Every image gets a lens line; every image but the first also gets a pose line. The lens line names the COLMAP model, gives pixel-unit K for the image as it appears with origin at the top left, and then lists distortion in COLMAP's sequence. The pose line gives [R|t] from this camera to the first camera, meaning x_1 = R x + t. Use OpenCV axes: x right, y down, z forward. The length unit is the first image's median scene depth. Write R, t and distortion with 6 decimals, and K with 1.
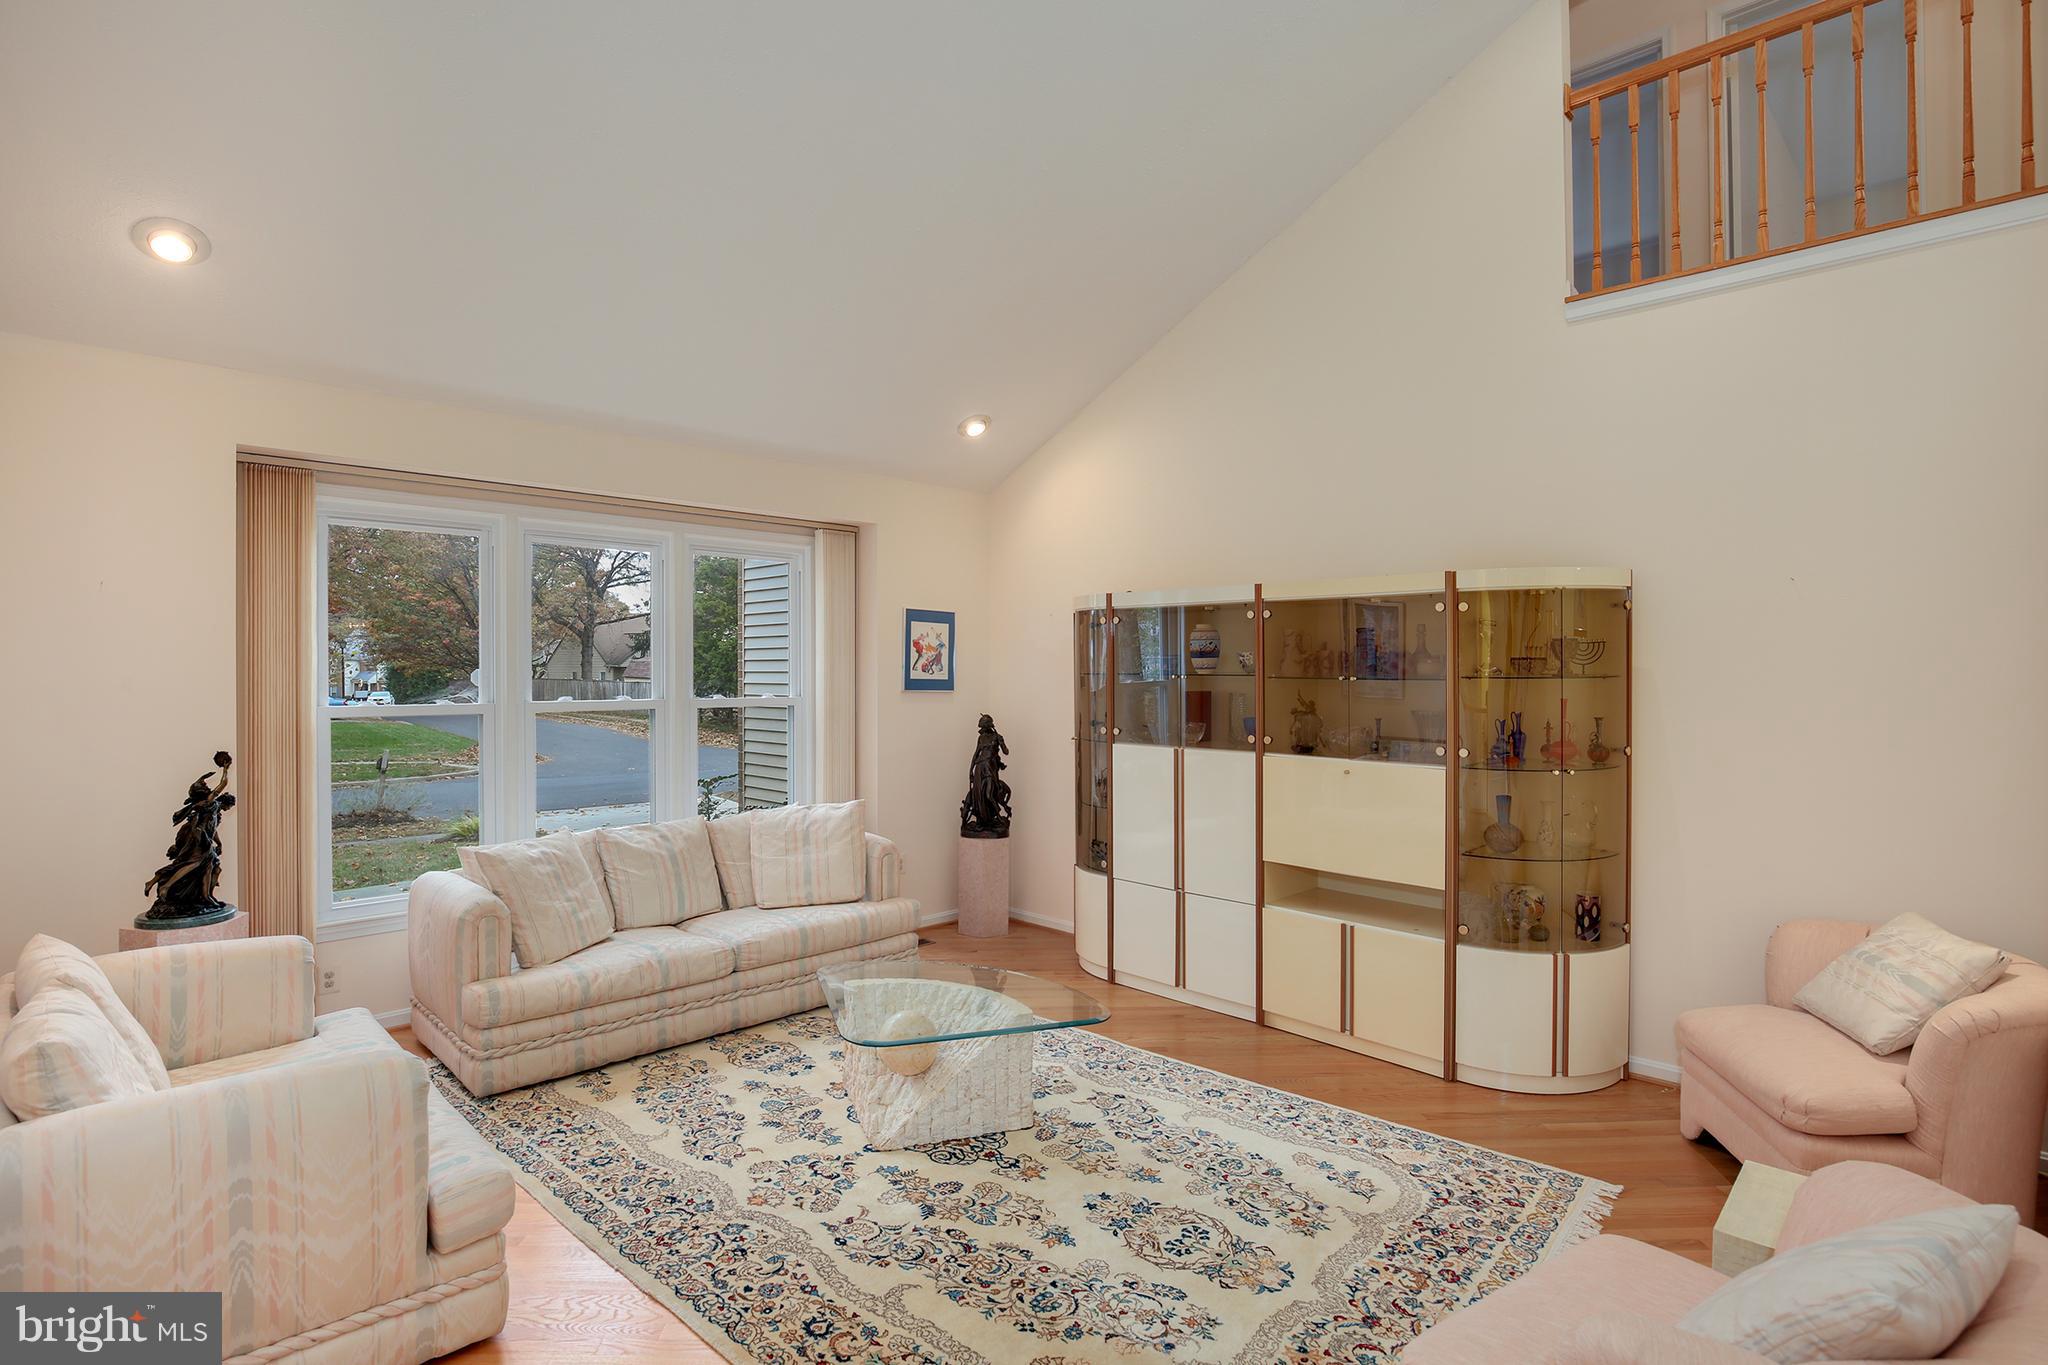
lens RADIAL K [[972.4, 0, 1013.1], [0, 972.4, 675.9], [0, 0, 1]] dist [-0.022110, -0.000177]
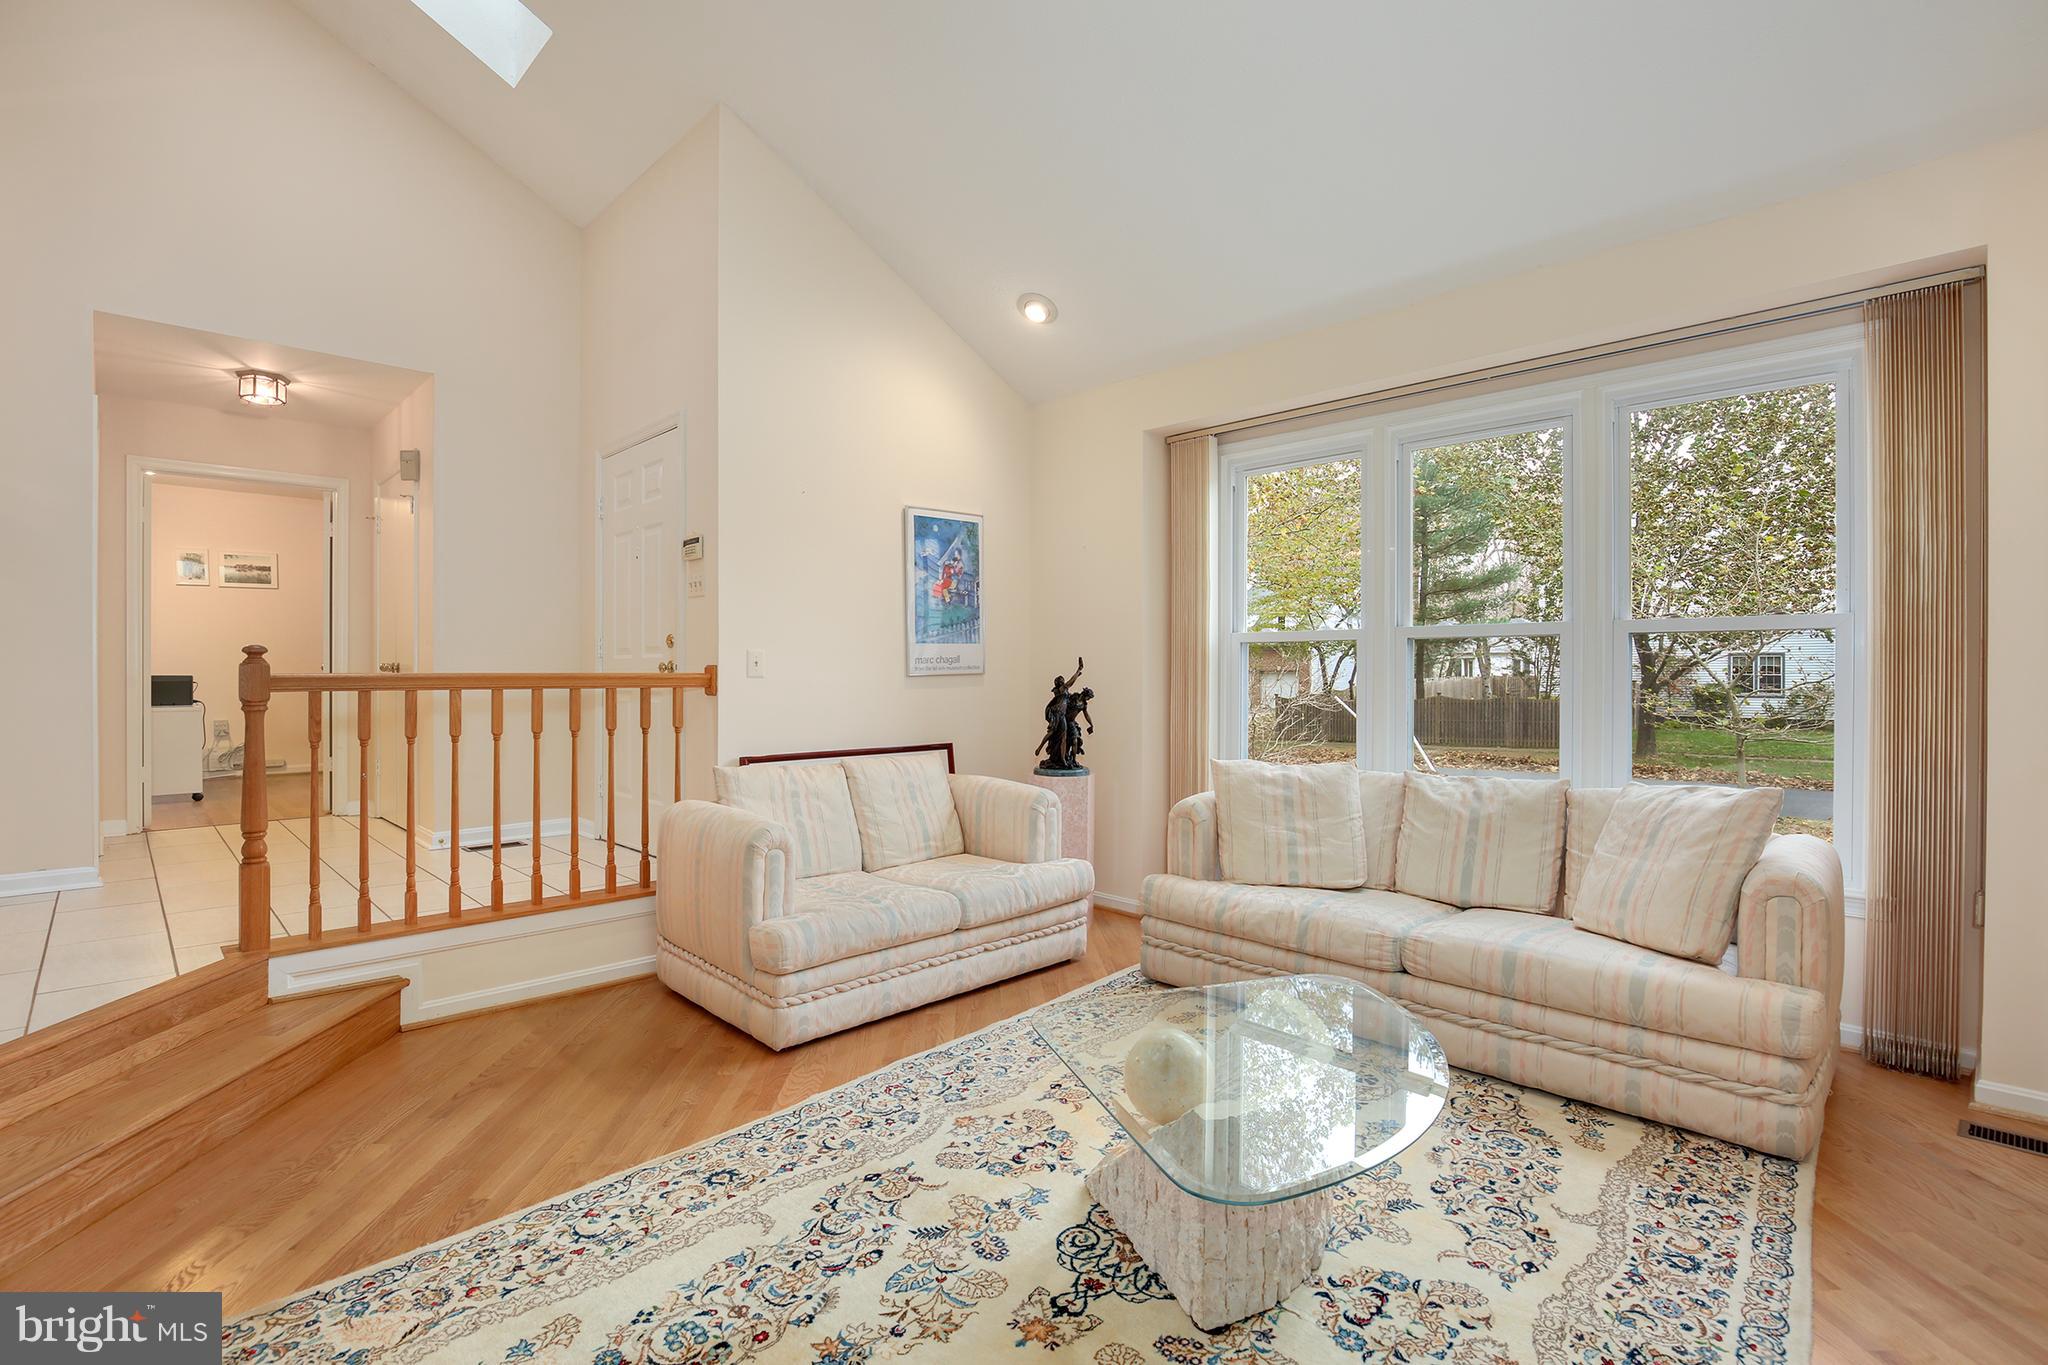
lens RADIAL K [[944.3, 0, 1011.3], [0, 944.3, 688.8], [0, 0, 1]] dist [-0.024528, -0.000799]
pose [[0.005177, 0.013894, -0.999890, 0.641257], [-0.002590, 0.999900, 0.013880, 0.128353], [0.999983, 0.002518, 0.005212, 1.082385]]
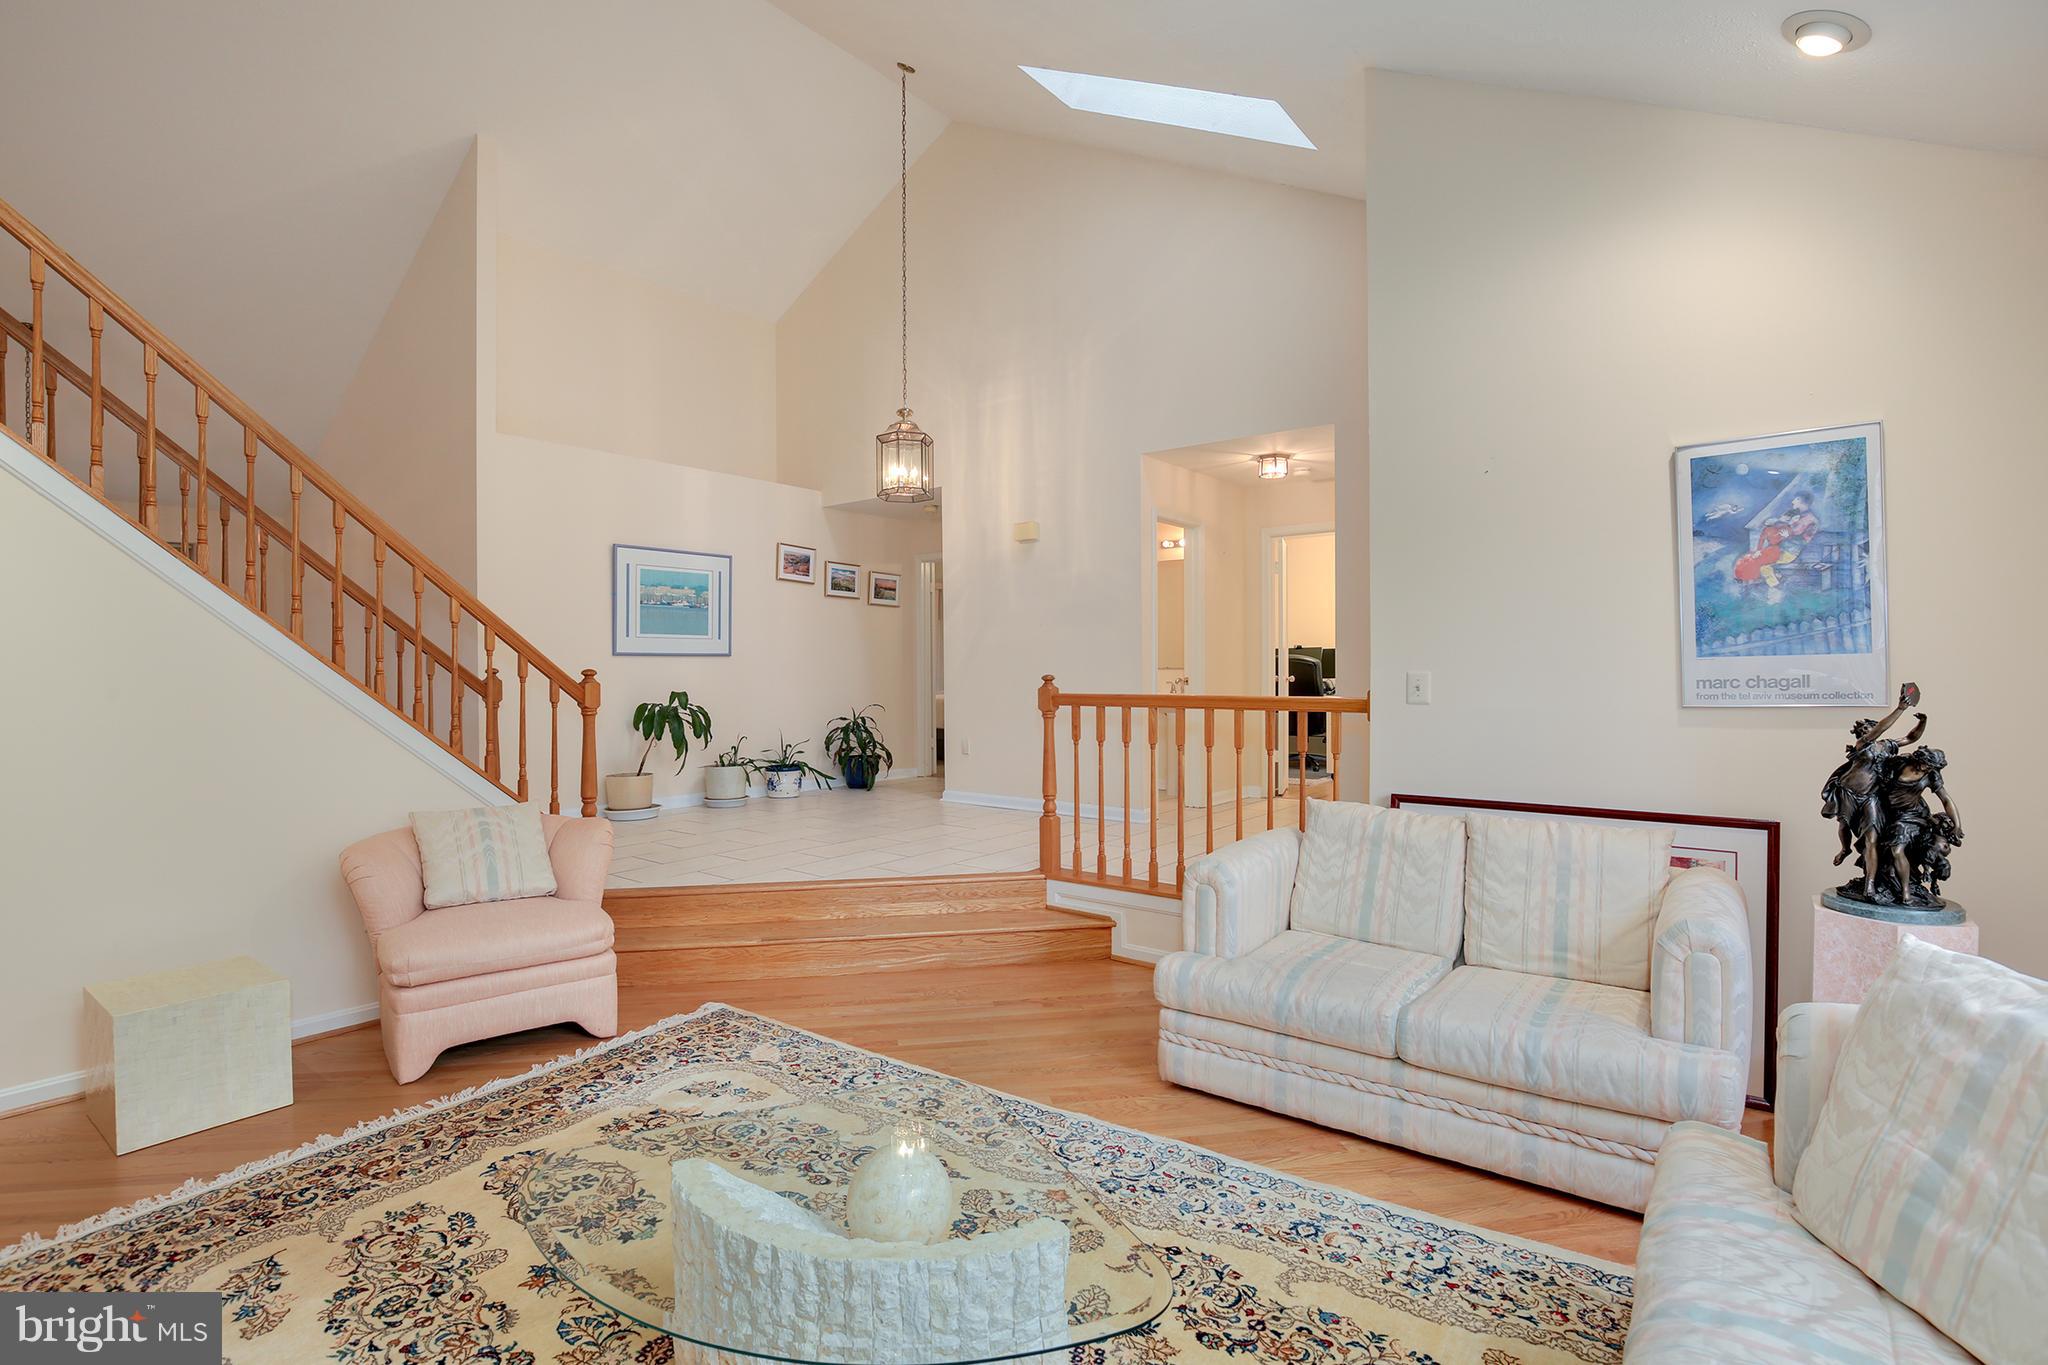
lens RADIAL K [[995.2, 0, 1027.7], [0, 995.2, 660.4], [0, 0, 1]] dist [-0.023366, -0.000394]
pose [[-0.990603, 0.002004, -0.136751, -0.126539], [0.002353, 0.999994, -0.002389, 0.076353], [0.136746, -0.002688, -0.990603, 1.938685]]
